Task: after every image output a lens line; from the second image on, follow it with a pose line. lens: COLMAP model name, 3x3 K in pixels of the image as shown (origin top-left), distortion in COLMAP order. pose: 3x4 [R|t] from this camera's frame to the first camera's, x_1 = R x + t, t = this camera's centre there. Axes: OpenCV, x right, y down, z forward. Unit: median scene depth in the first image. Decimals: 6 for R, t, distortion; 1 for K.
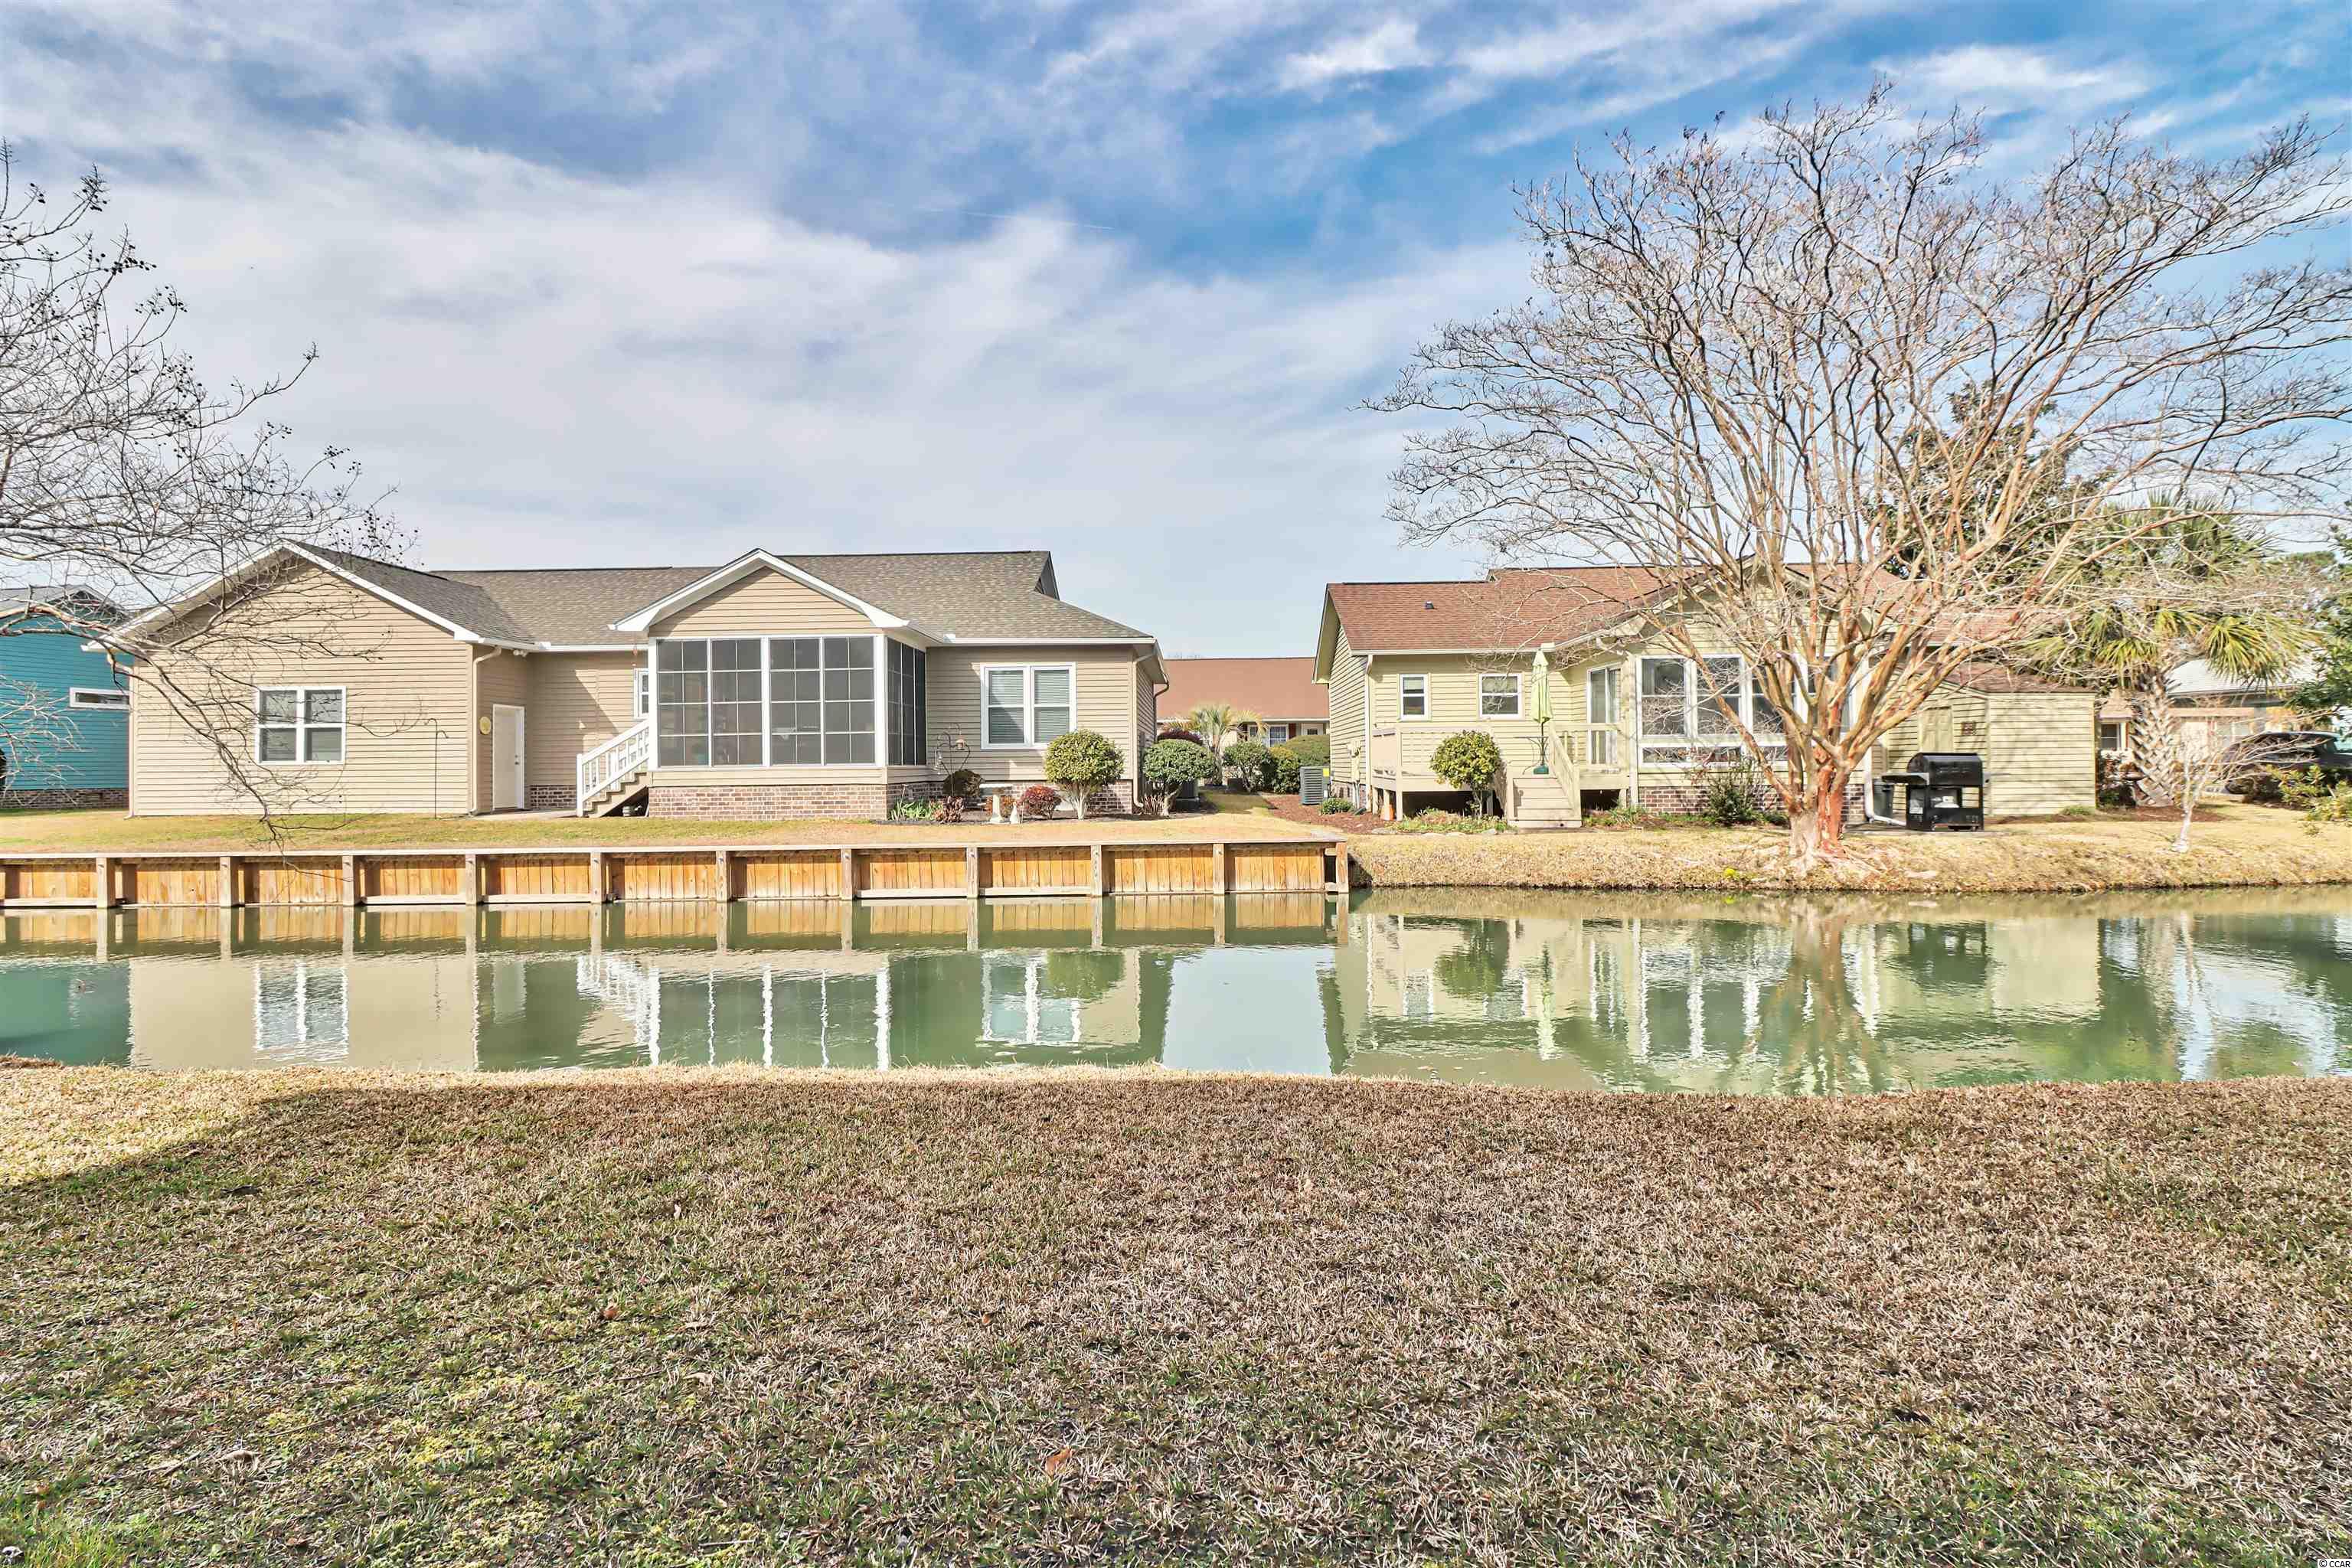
lens RADIAL K [[1084.4, 0, 1174.8], [0, 1084.4, 746.0], [0, 0, 1]] dist [0.002620, -0.015463]
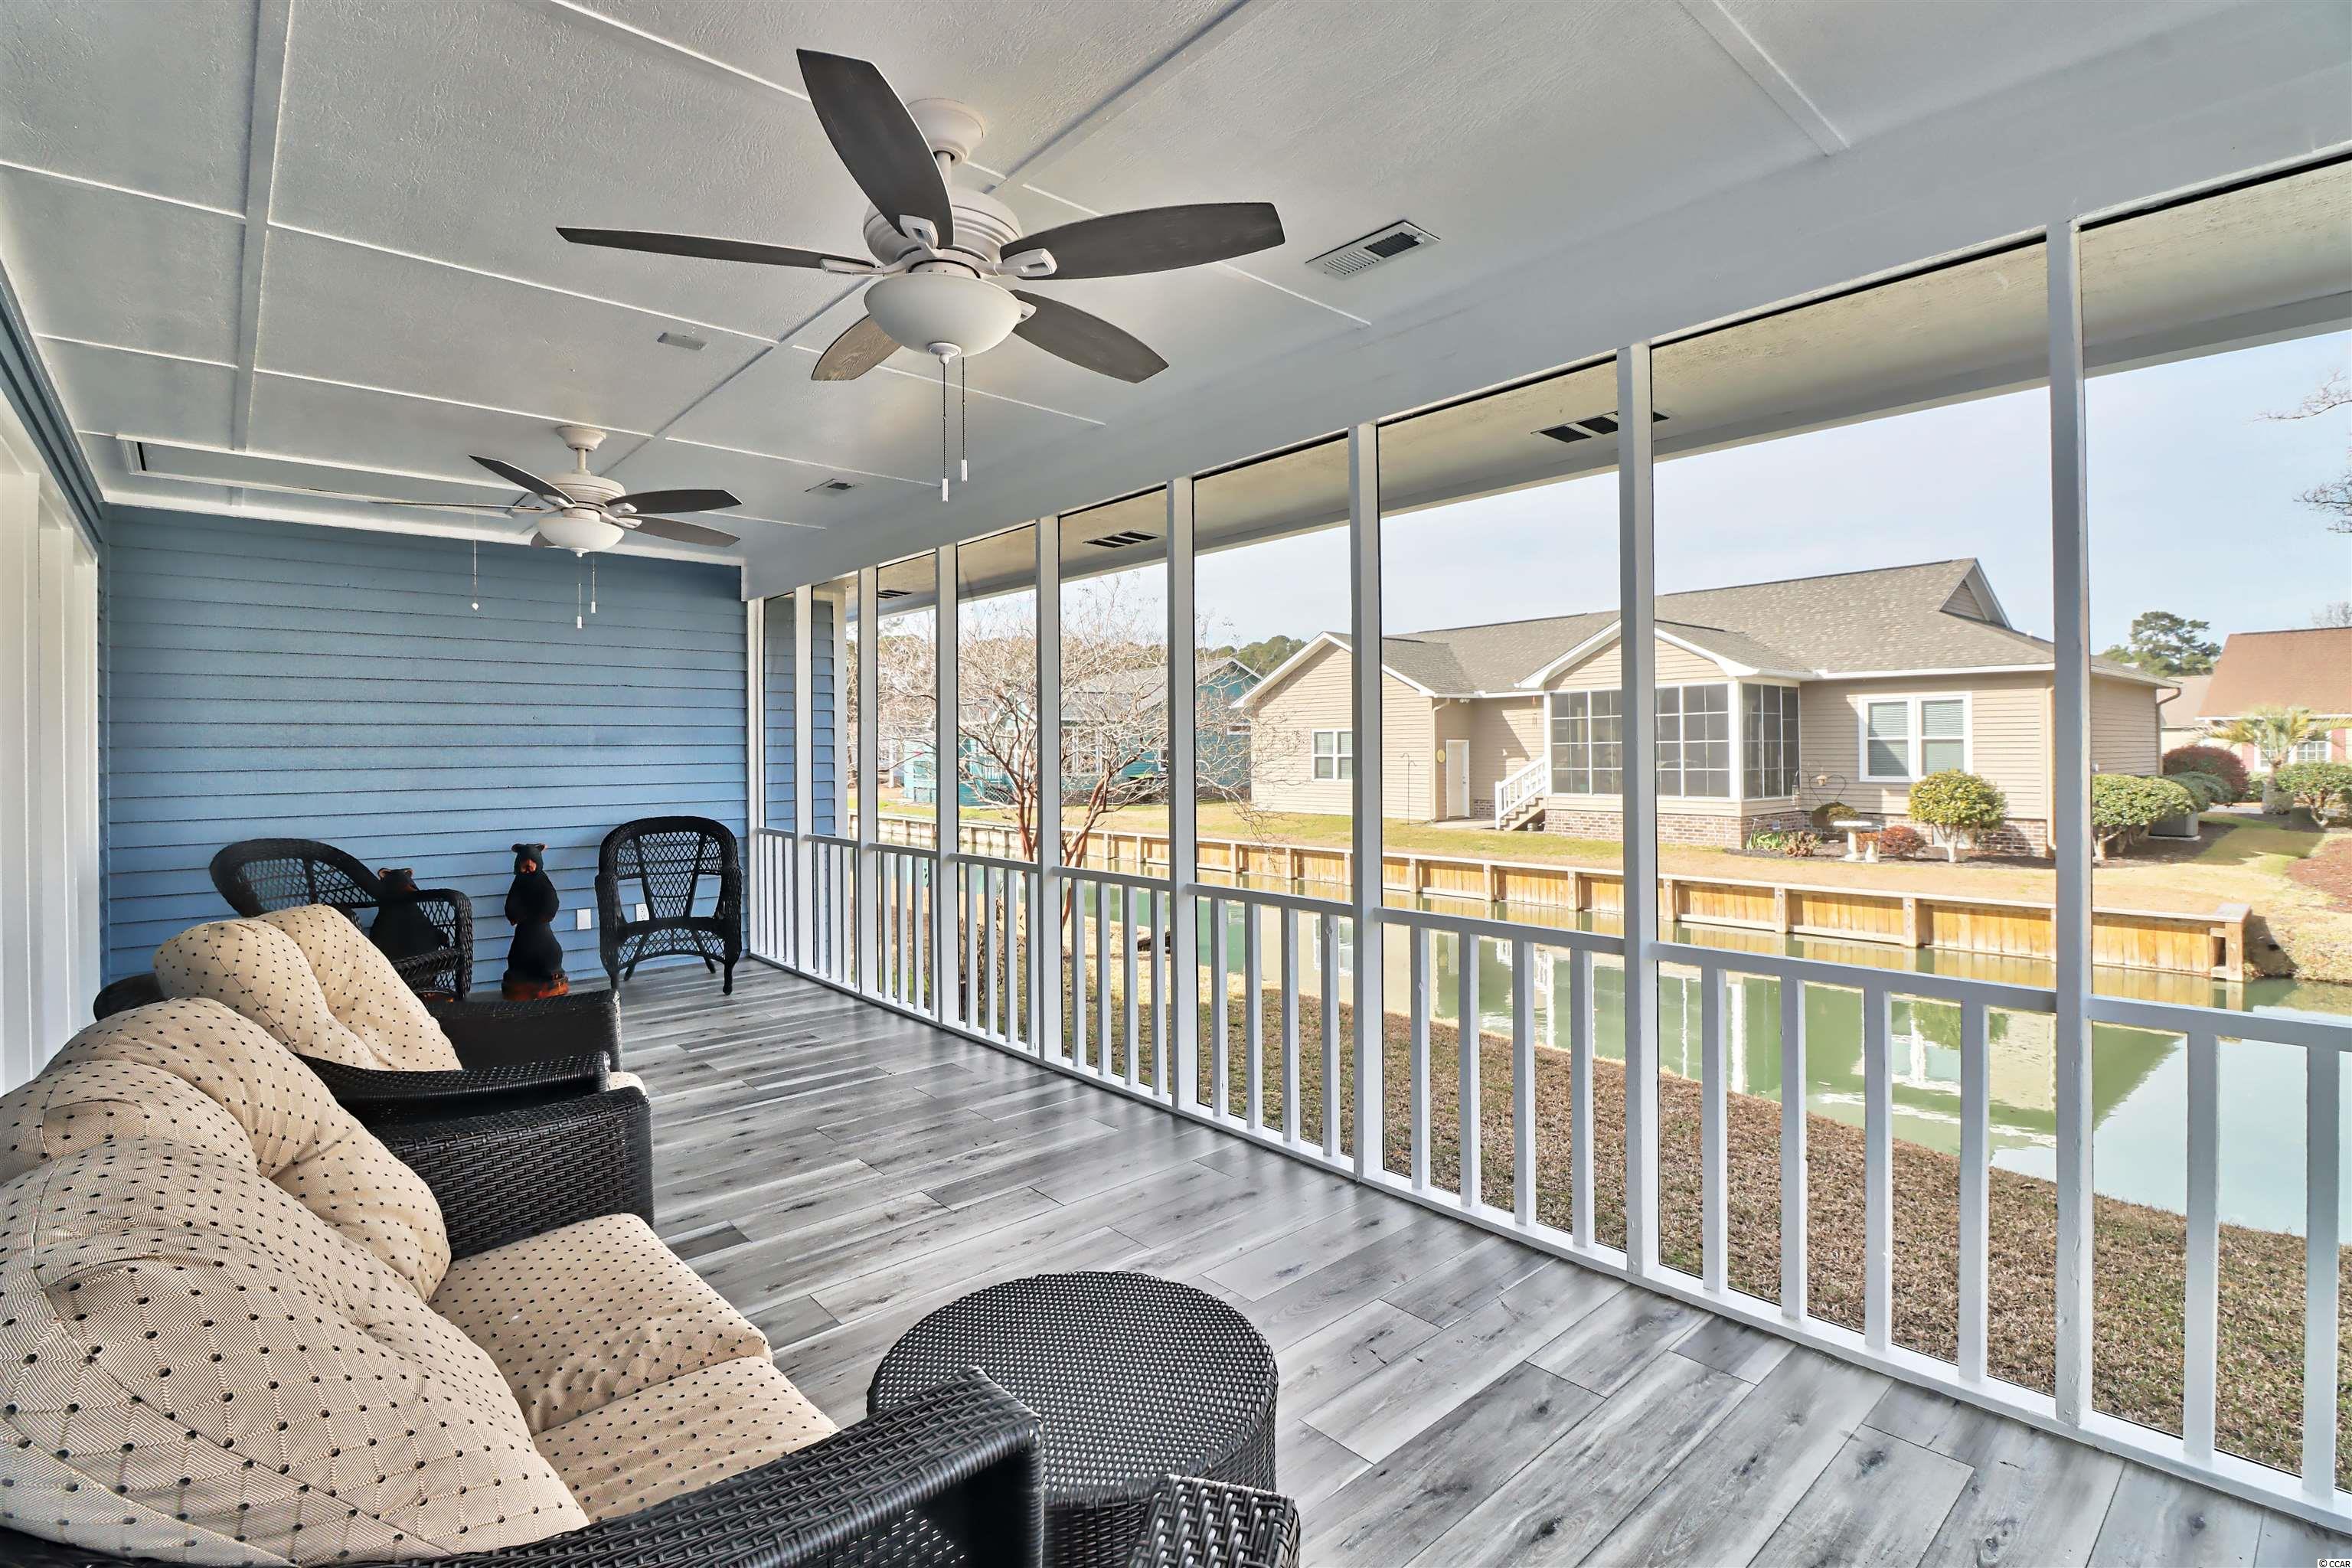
lens RADIAL K [[1084.4, 0, 1174.8], [0, 1084.4, 746.0], [0, 0, 1]] dist [0.002620, -0.015463]
pose [[0.651932, 0.002243, -0.758274, 0.194880], [0.010384, 0.999875, 0.011885, -0.055887], [0.758206, -0.015623, 0.651827, -0.154975]]
